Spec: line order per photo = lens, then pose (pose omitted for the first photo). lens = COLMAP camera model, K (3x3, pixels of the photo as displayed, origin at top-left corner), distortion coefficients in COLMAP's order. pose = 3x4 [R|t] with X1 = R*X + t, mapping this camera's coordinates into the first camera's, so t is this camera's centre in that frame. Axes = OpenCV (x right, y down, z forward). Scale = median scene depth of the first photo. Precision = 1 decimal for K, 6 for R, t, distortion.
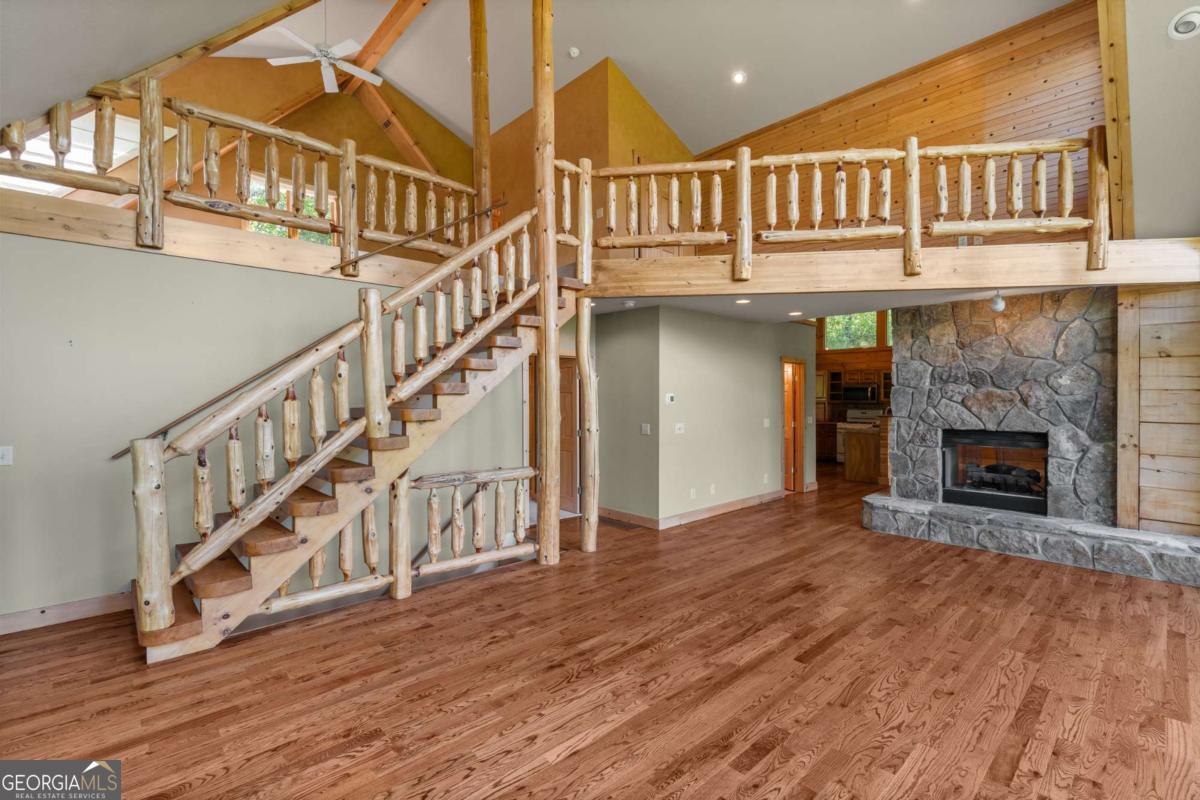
lens RADIAL K [[554.6, 0, 579.1], [0, 554.6, 394.8], [0, 0, 1]] dist [0.000795, 0.001108]
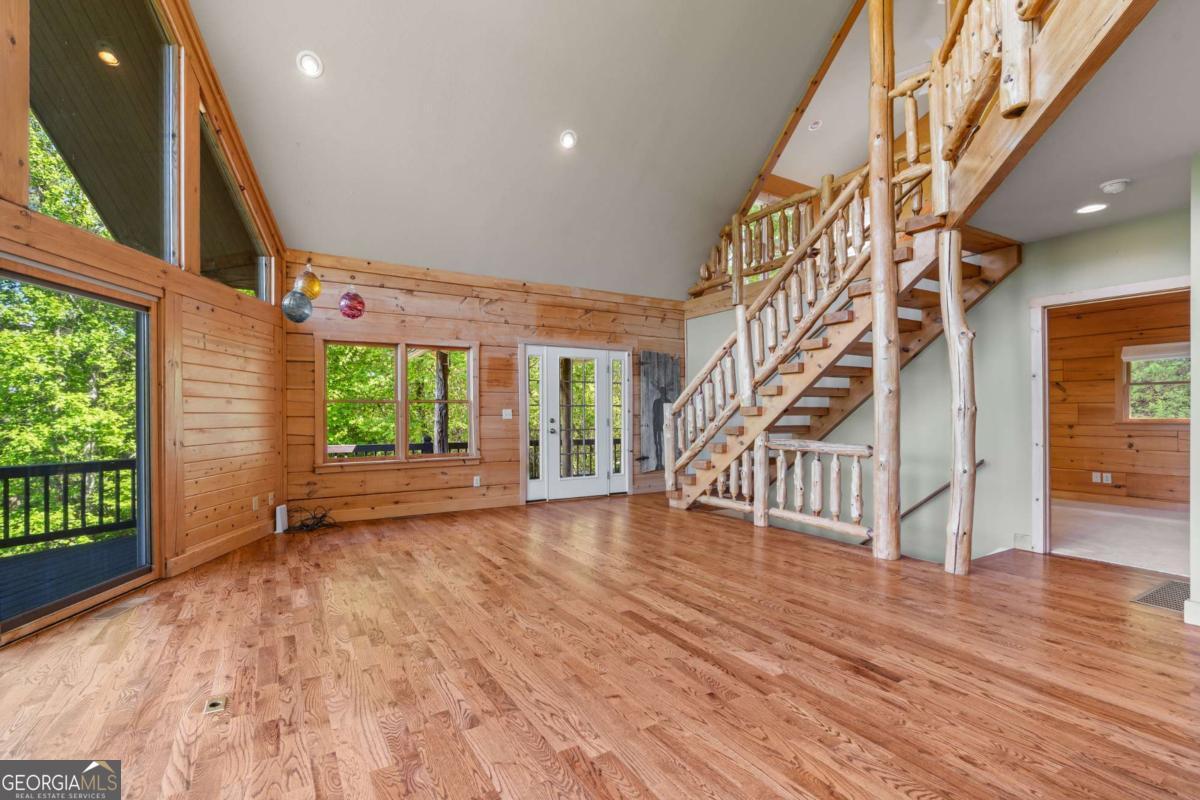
lens RADIAL K [[554.6, 0, 599.8], [0, 554.6, 410.9], [0, 0, 1]] dist [0.000795, 0.001108]
pose [[-0.214292, -0.003546, -0.976763, 1.266537], [0.007091, 0.999961, -0.005186, 0.102266], [0.976744, -0.008037, -0.214258, 1.054477]]
